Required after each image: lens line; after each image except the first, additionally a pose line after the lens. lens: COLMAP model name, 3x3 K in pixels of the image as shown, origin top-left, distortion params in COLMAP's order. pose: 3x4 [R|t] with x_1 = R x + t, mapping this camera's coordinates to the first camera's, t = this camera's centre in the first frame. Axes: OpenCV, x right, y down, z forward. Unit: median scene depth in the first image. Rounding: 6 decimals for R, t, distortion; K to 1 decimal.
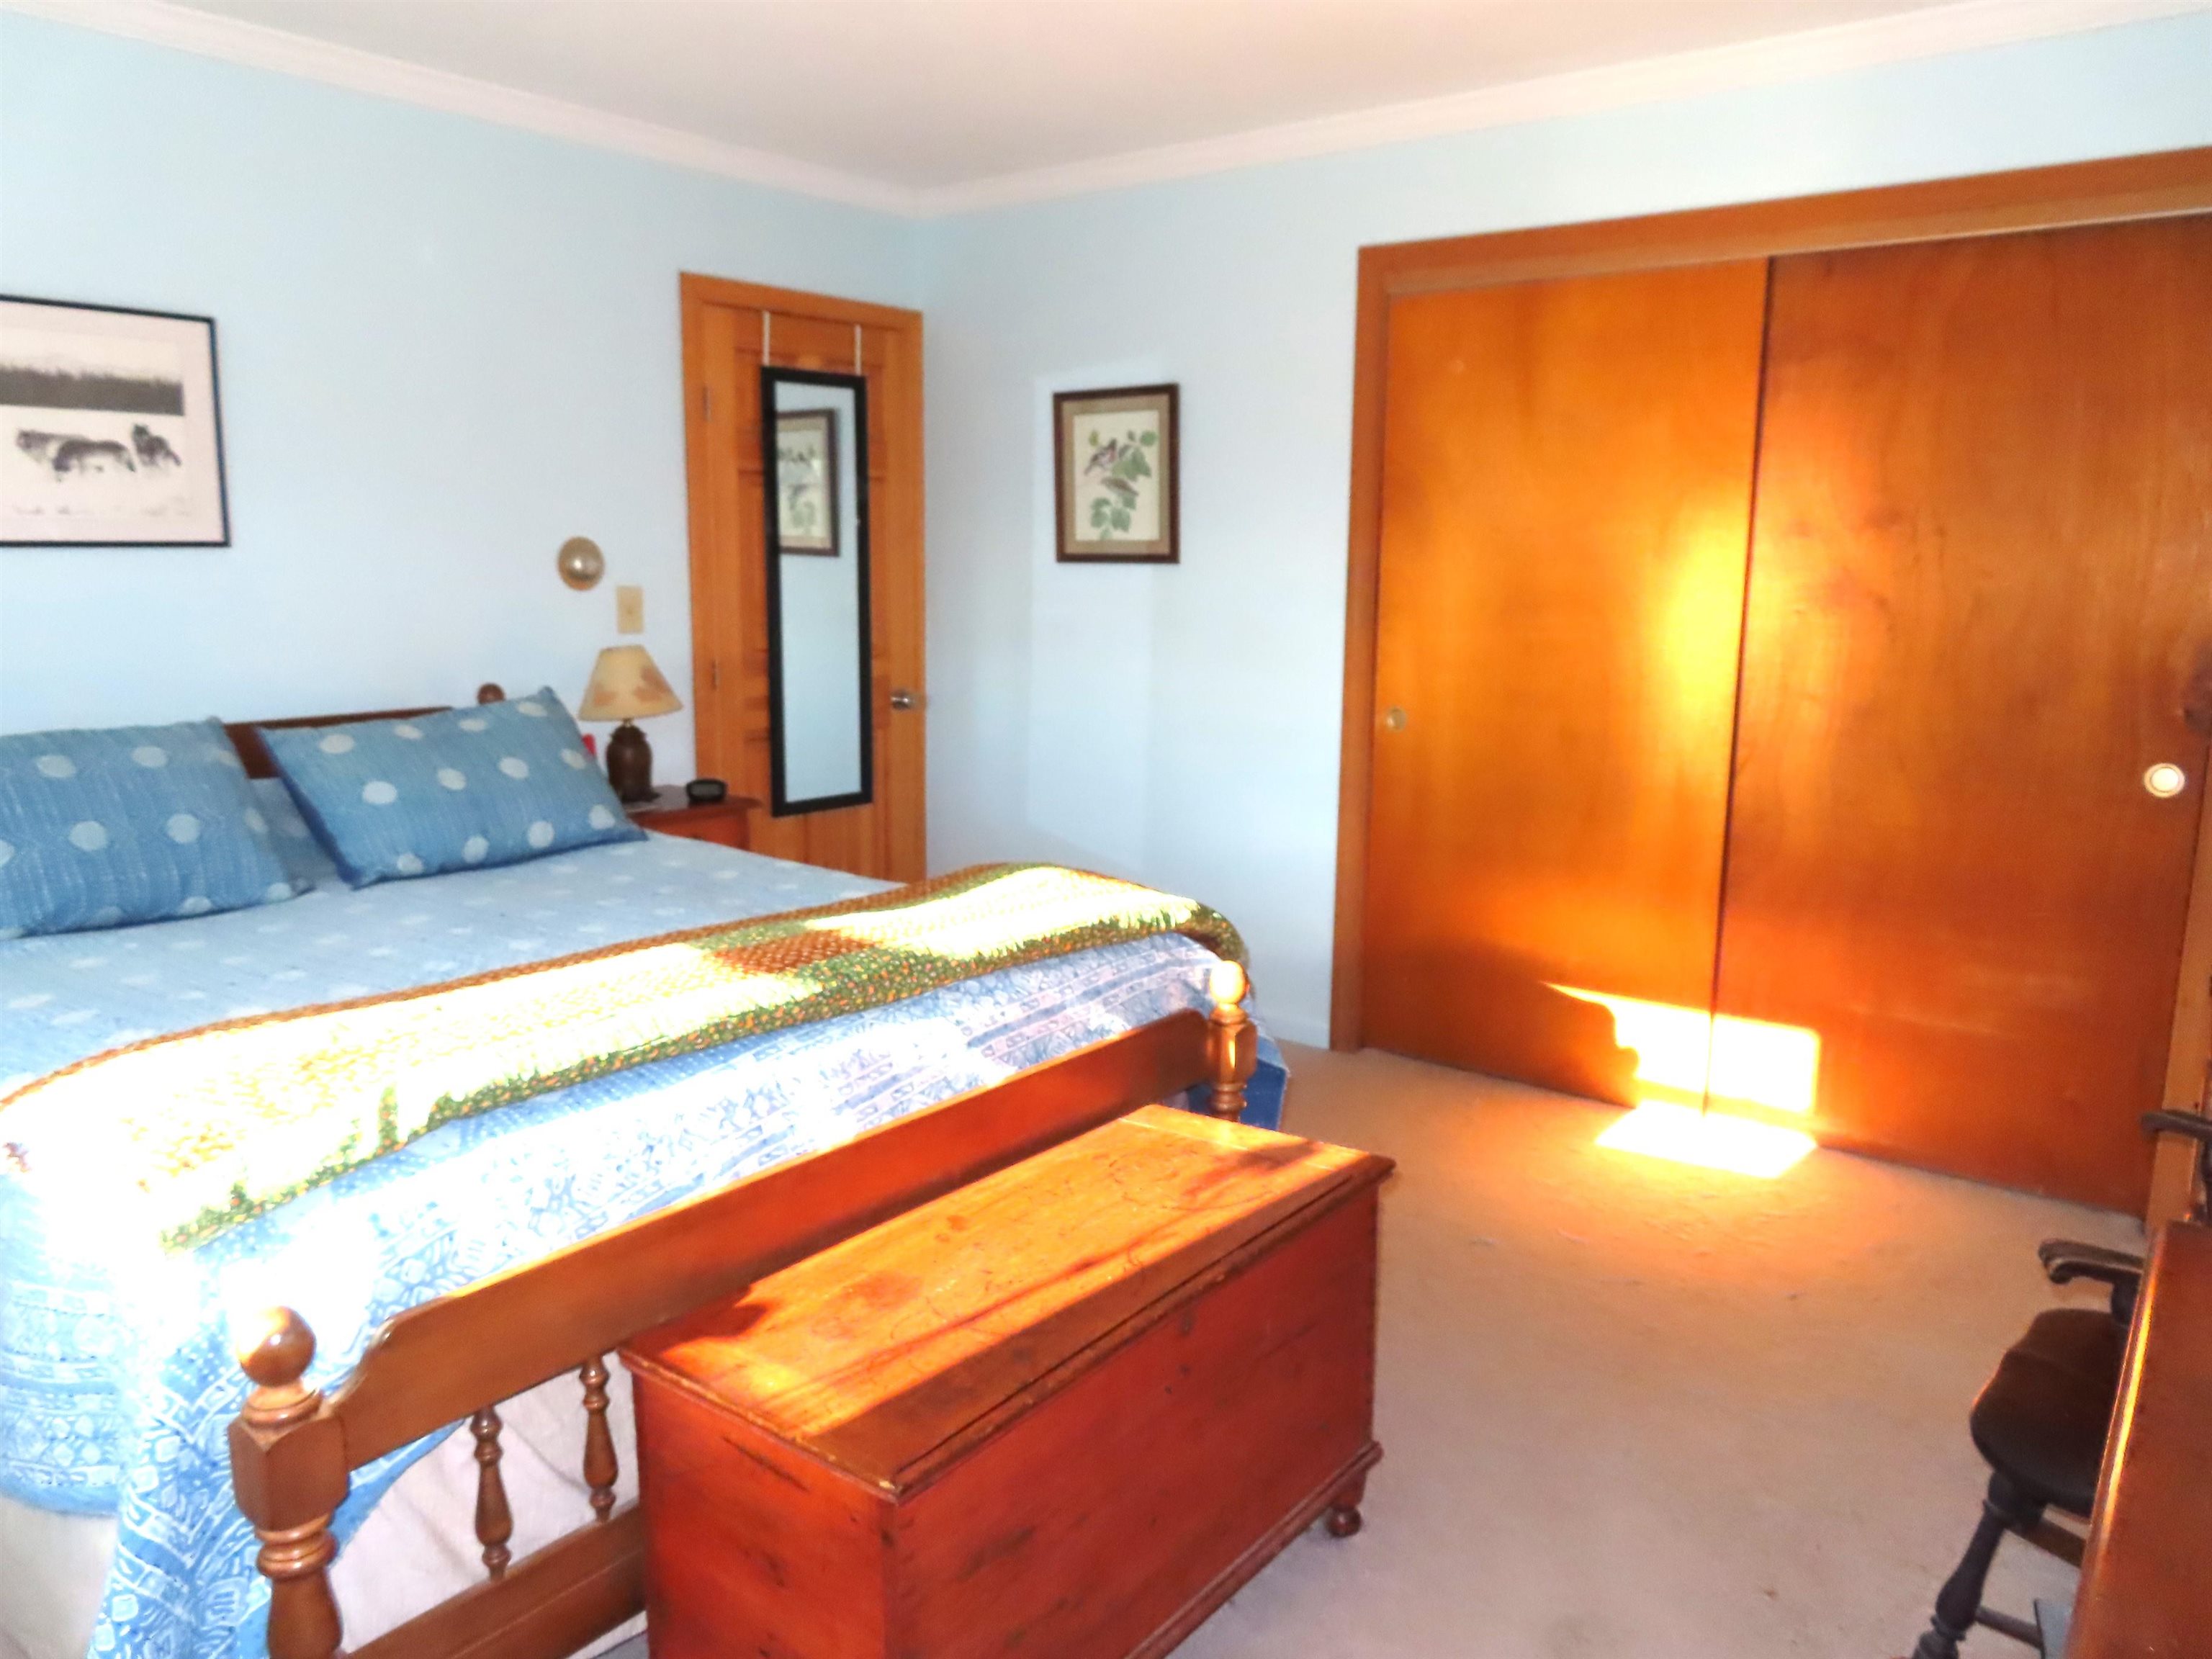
lens RADIAL K [[1577.1, 0, 1102.2], [0, 1577.1, 818.8], [0, 0, 1]] dist [-0.007861, 0.003135]
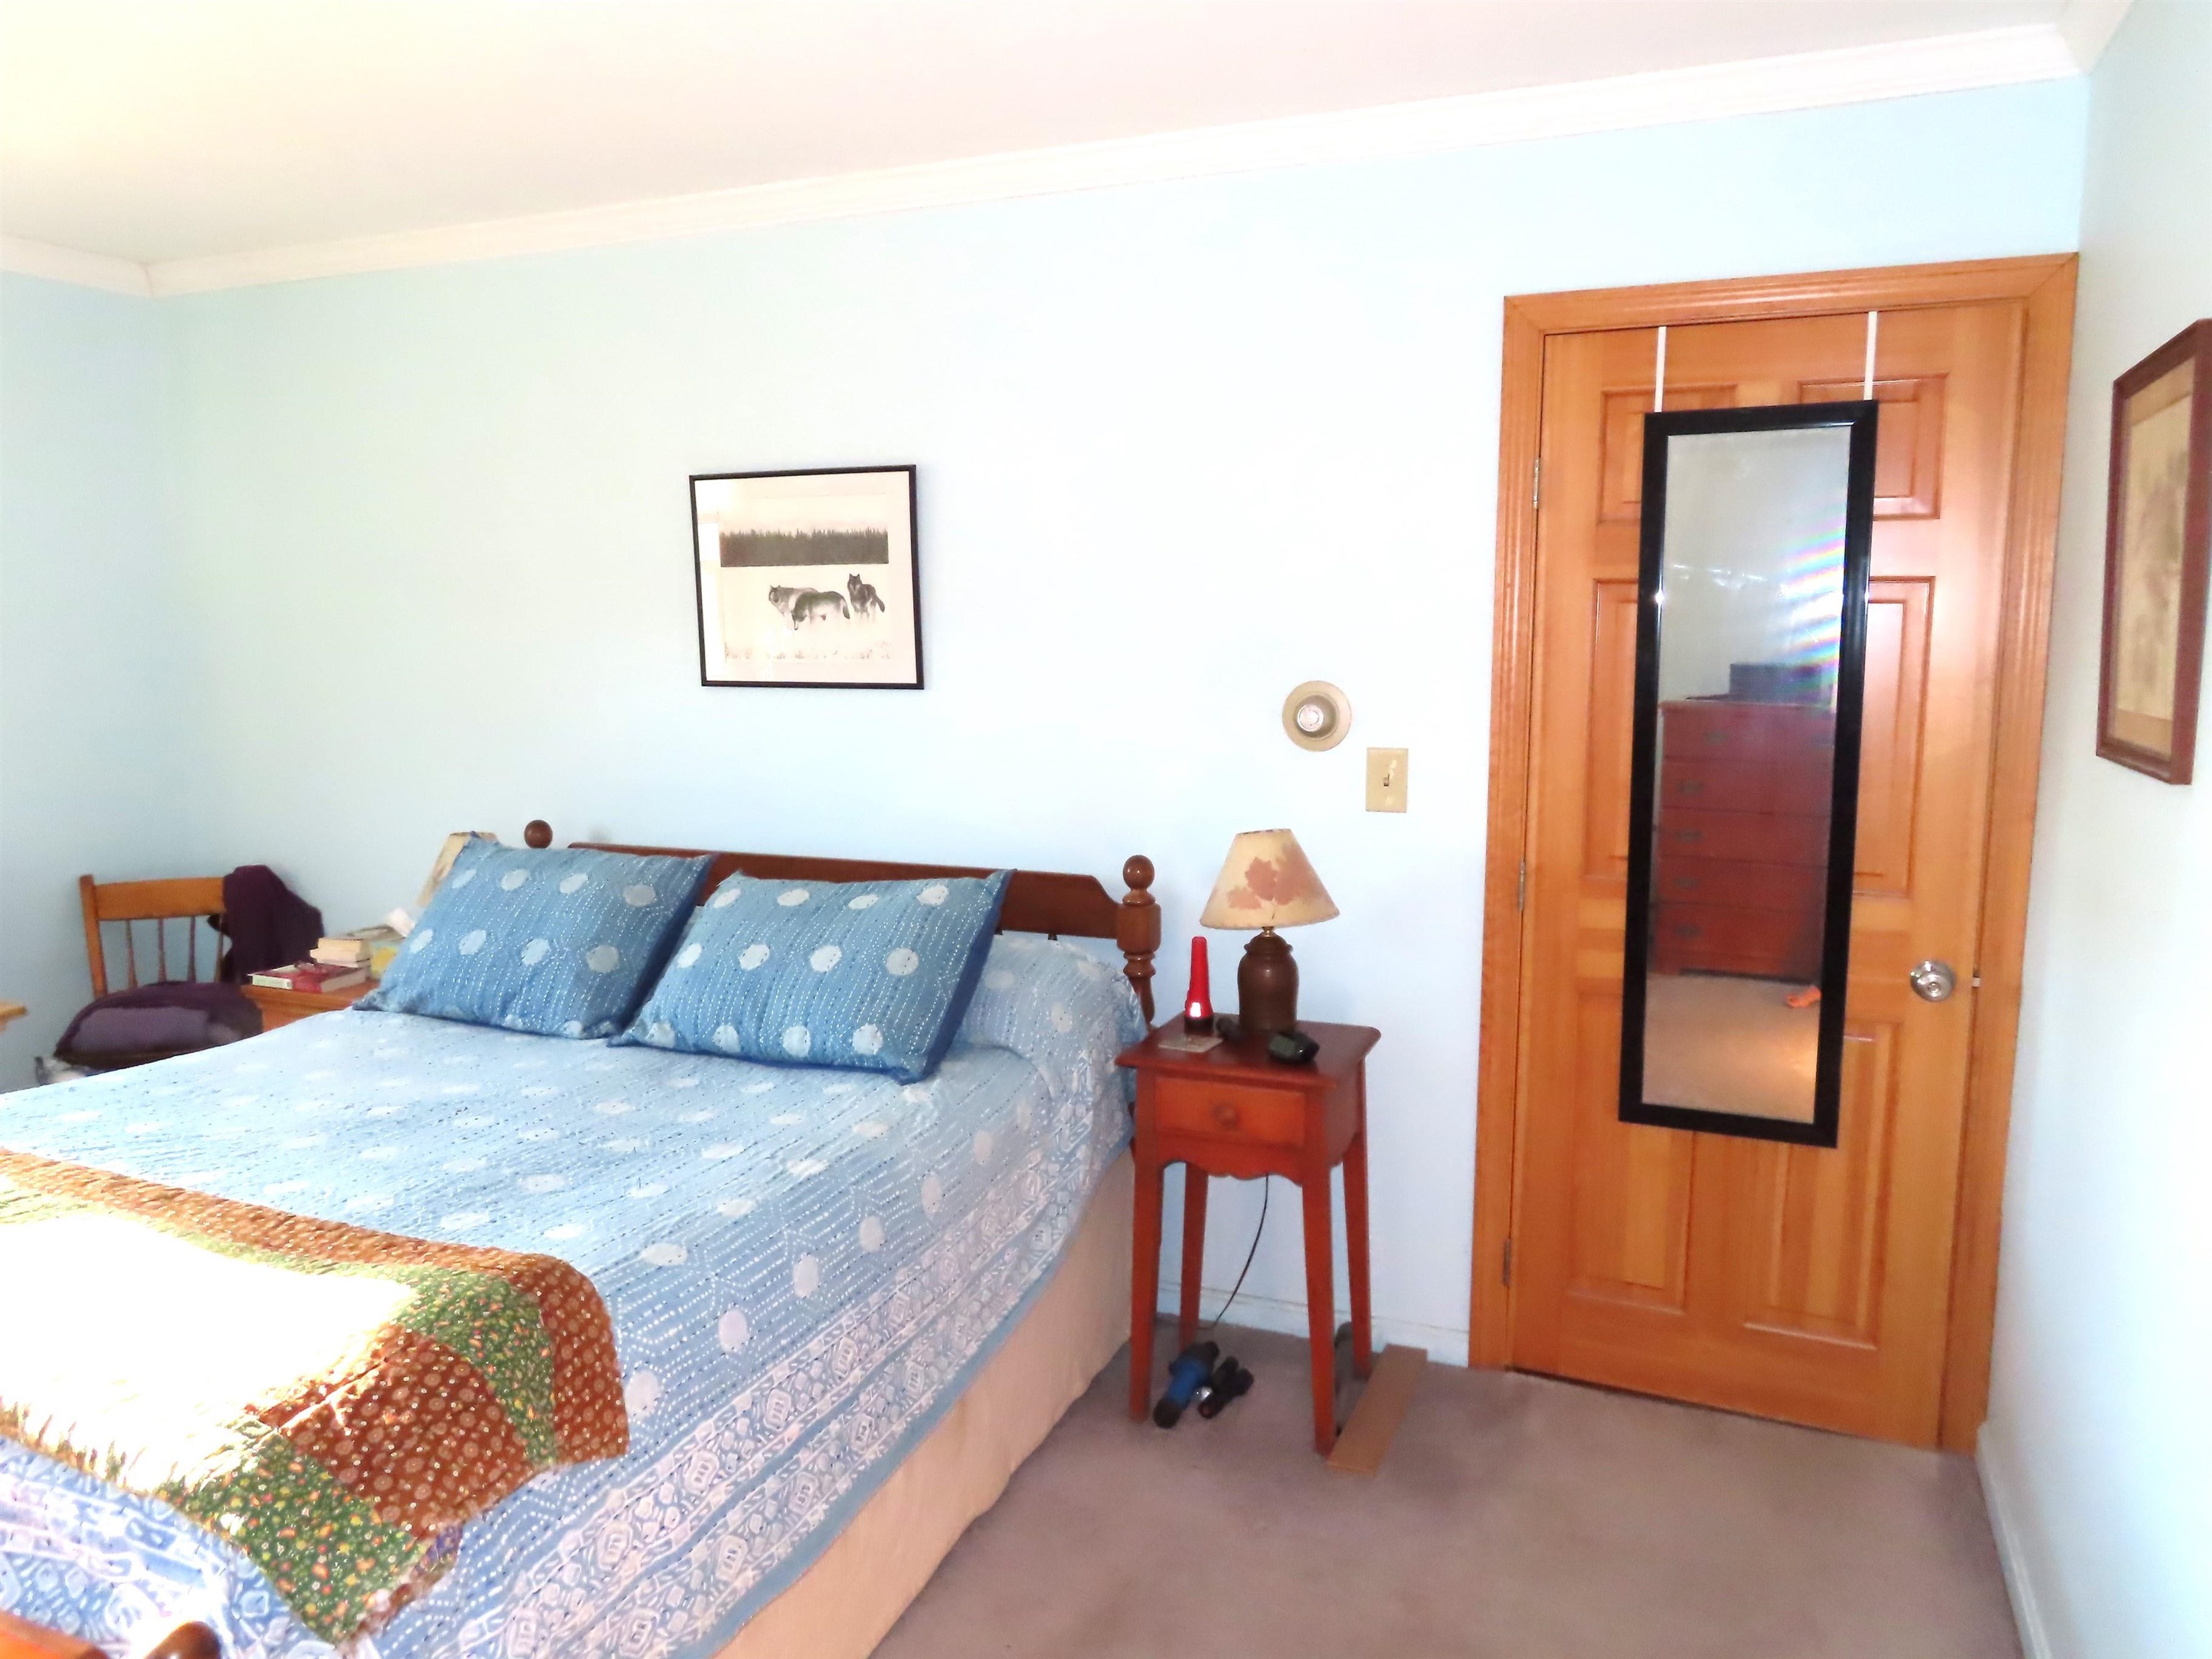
lens RADIAL K [[1577.1, 0, 1102.2], [0, 1577.1, 818.8], [0, 0, 1]] dist [-0.007861, 0.003135]
pose [[0.288308, 0.097866, -0.952523, 0.440594], [-0.166032, 0.984804, 0.050928, -0.162186], [0.943033, 0.143467, 0.300176, 0.820808]]
